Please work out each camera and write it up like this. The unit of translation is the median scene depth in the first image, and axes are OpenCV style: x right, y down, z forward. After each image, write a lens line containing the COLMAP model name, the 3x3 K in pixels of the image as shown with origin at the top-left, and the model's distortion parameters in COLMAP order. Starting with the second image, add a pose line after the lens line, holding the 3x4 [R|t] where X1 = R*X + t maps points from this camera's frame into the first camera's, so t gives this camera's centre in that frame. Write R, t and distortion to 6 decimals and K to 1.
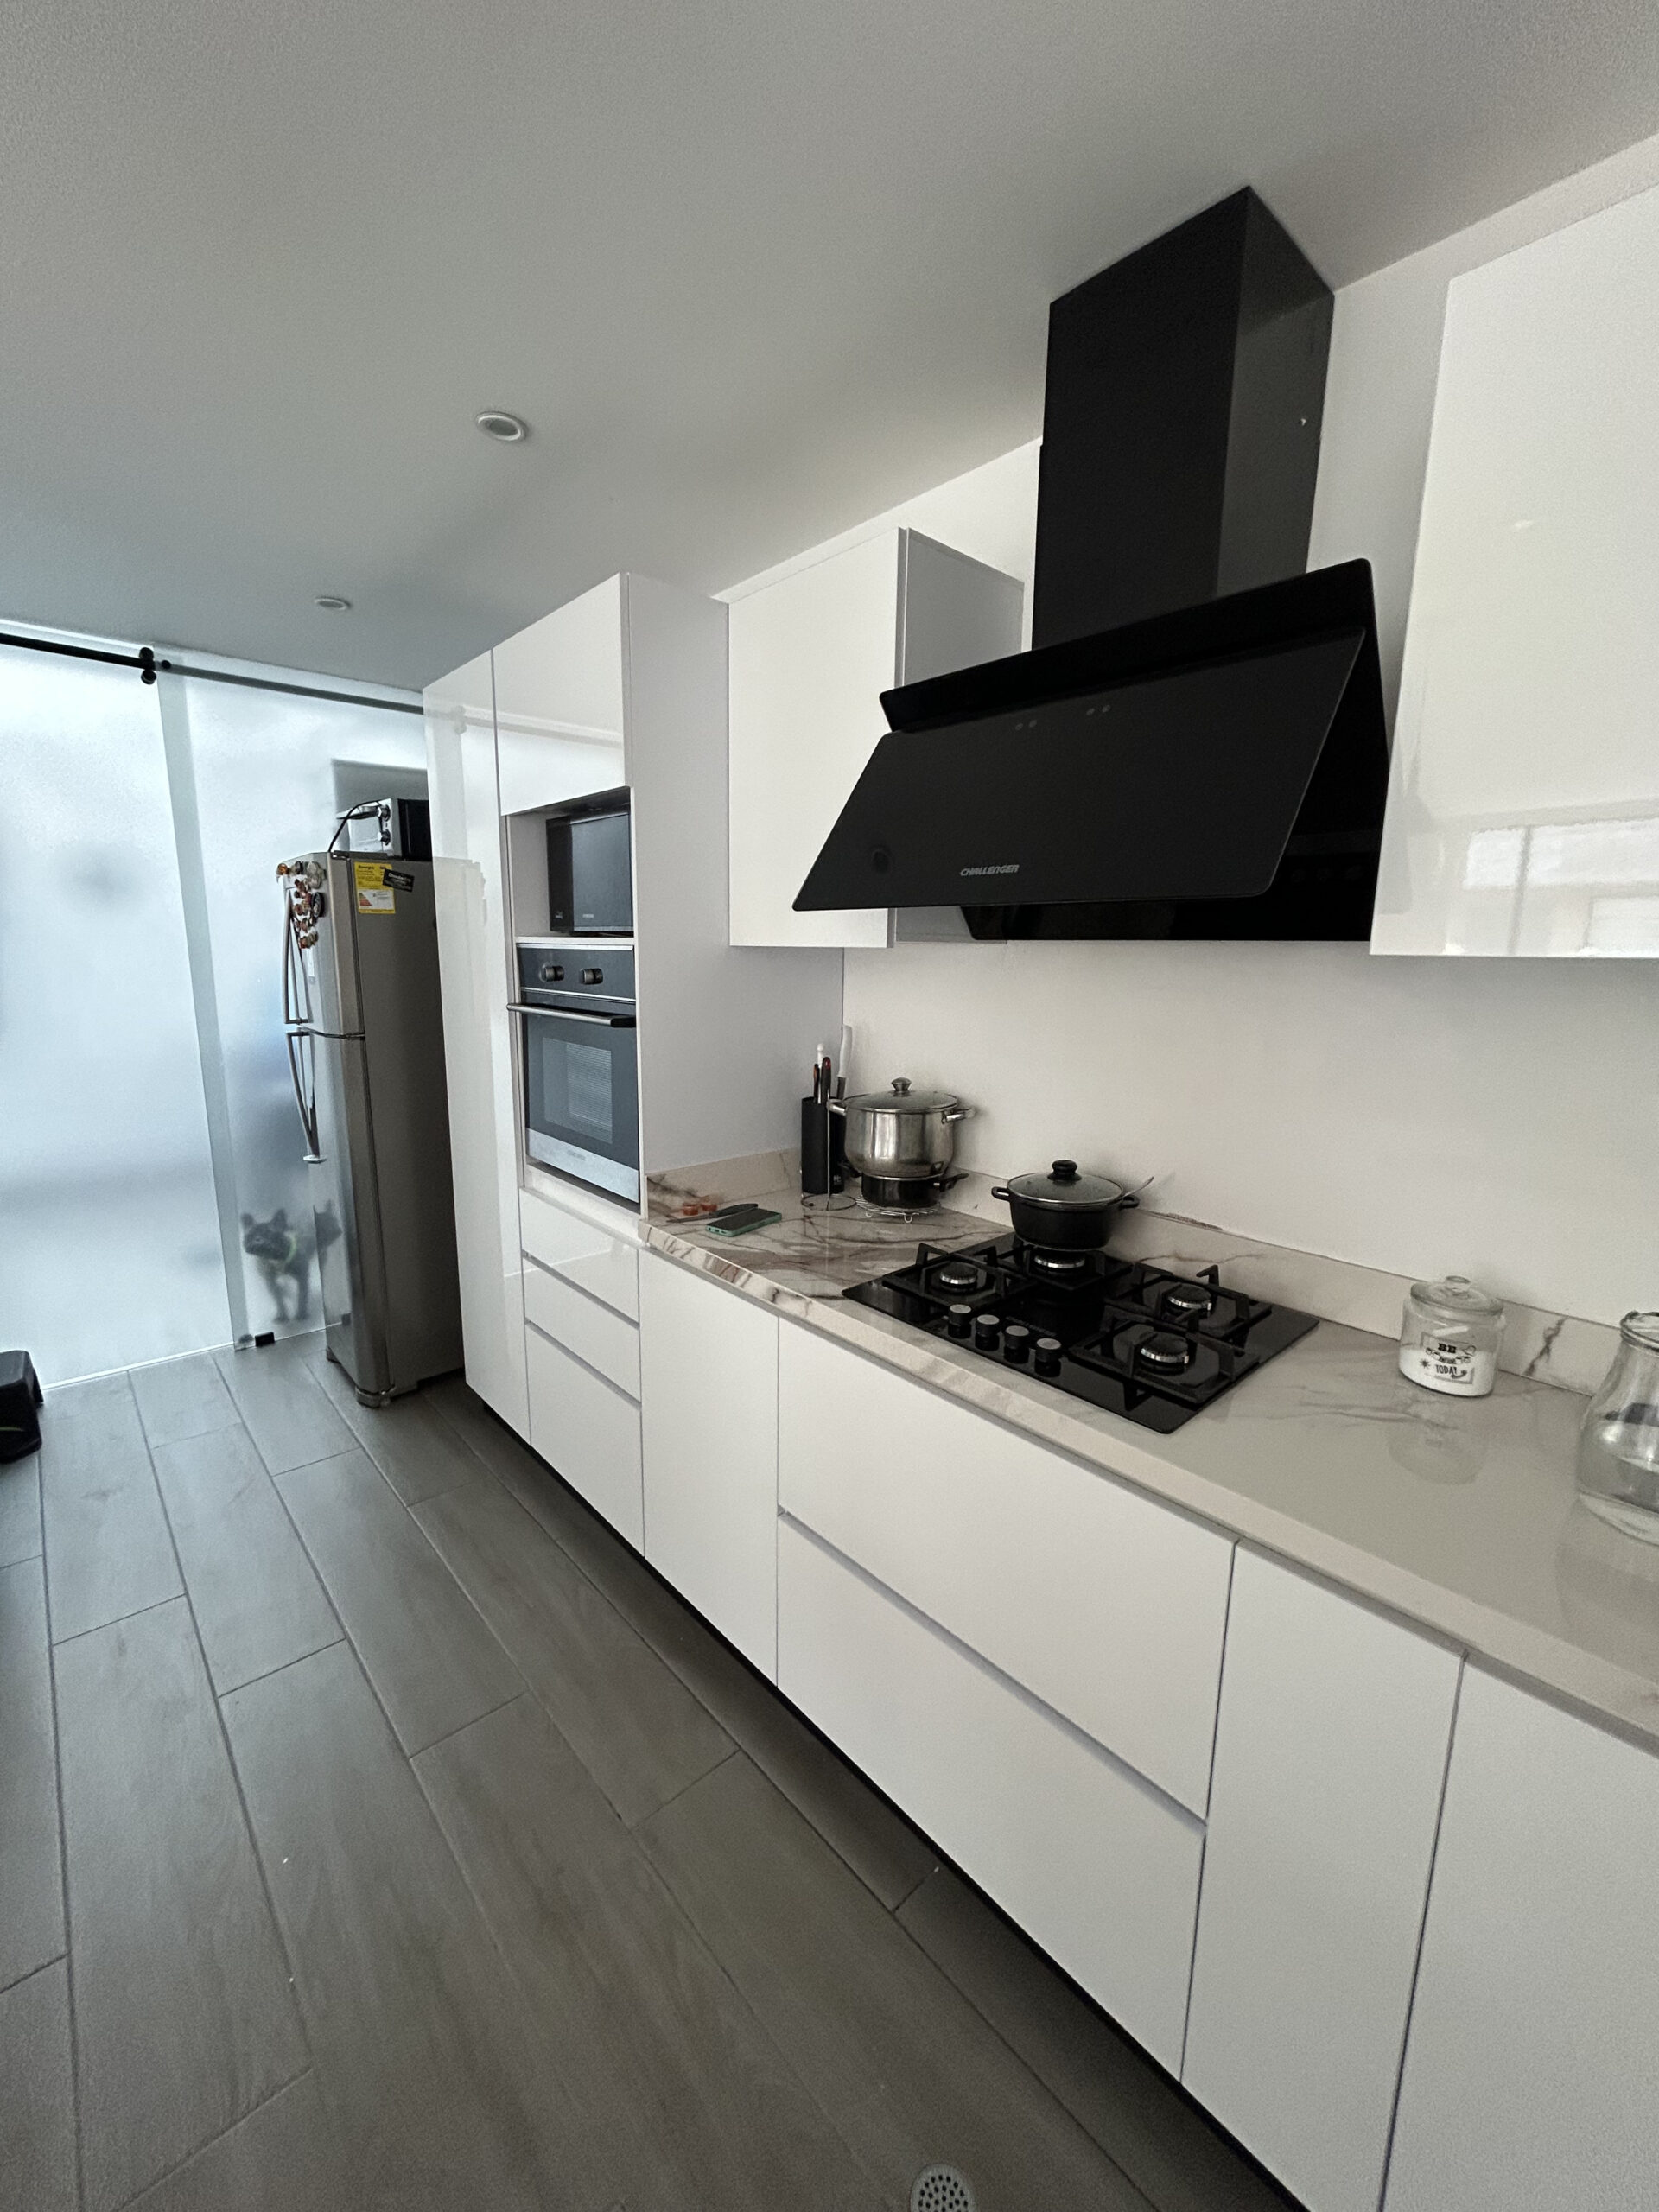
lens RADIAL K [[884.7, 0, 822.6], [0, 884.7, 1099.9], [0, 0, 1]] dist [0.002127, 0.000855]
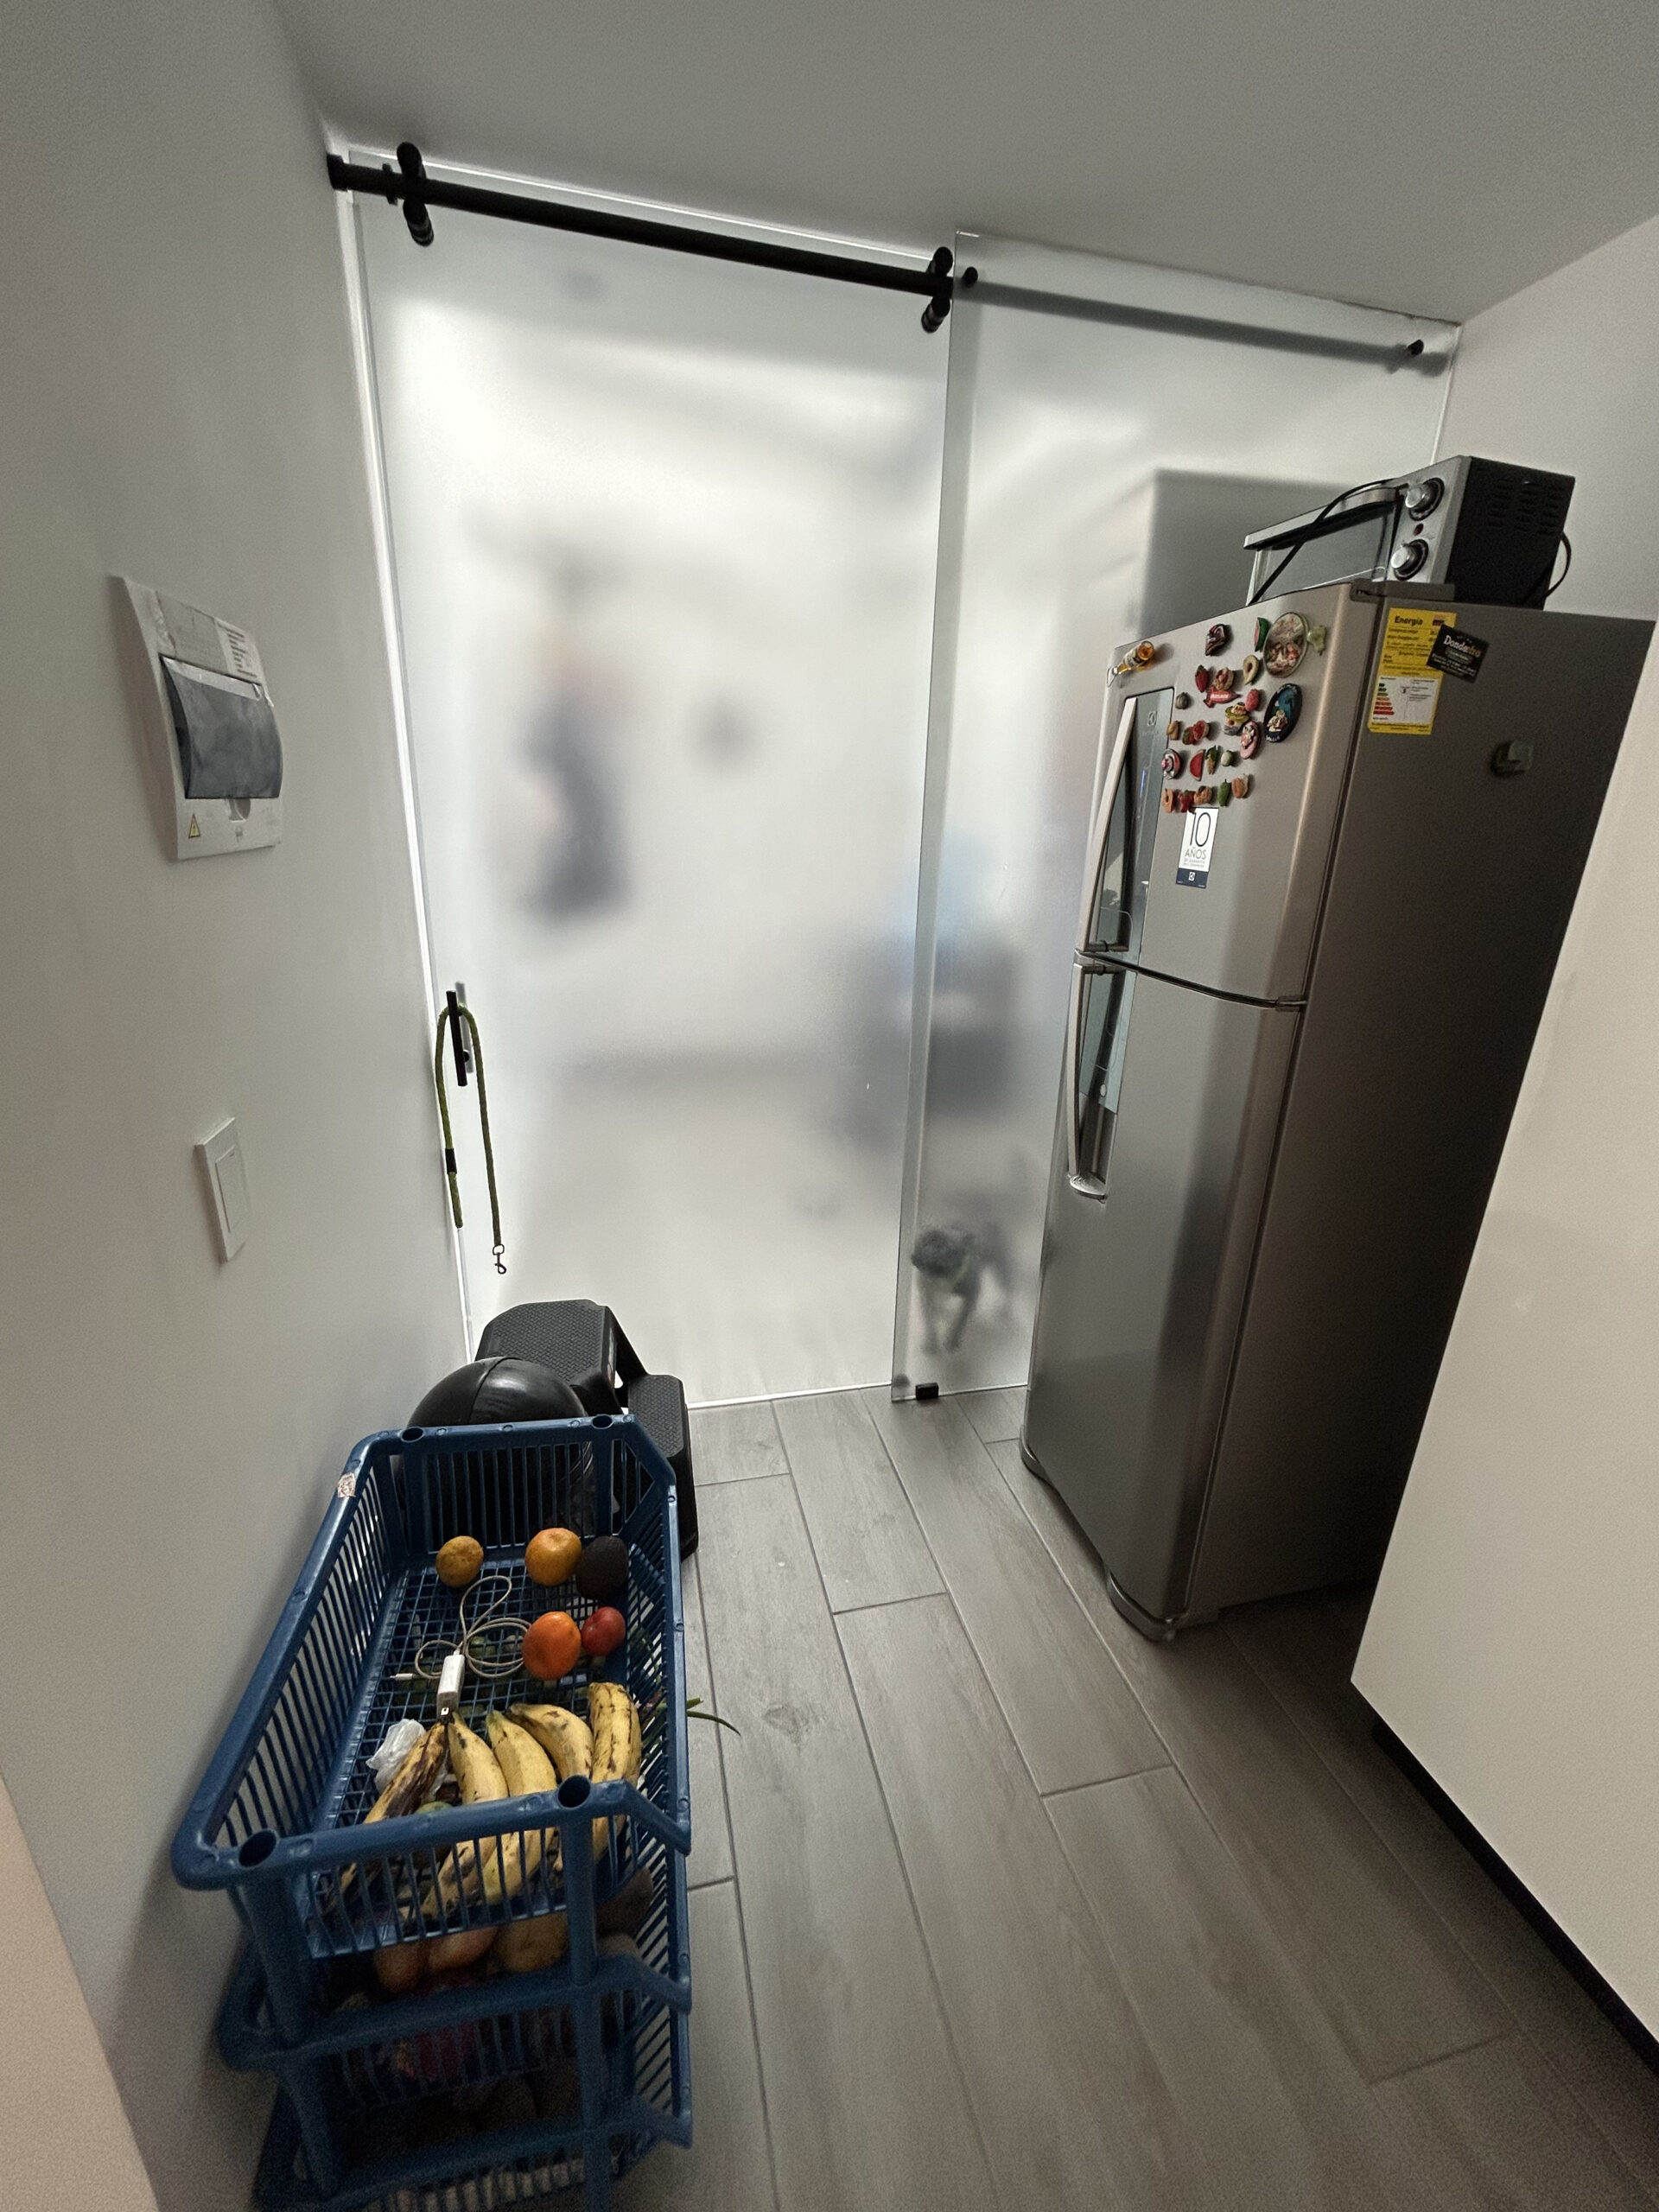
lens RADIAL K [[884.7, 0, 827.4], [0, 884.7, 1098.6], [0, 0, 1]] dist [0.002127, 0.000855]
pose [[0.880775, 0.160316, -0.445572, -0.490531], [-0.101200, 0.982935, 0.153614, -0.064648], [0.462595, -0.090208, 0.881969, 0.425503]]
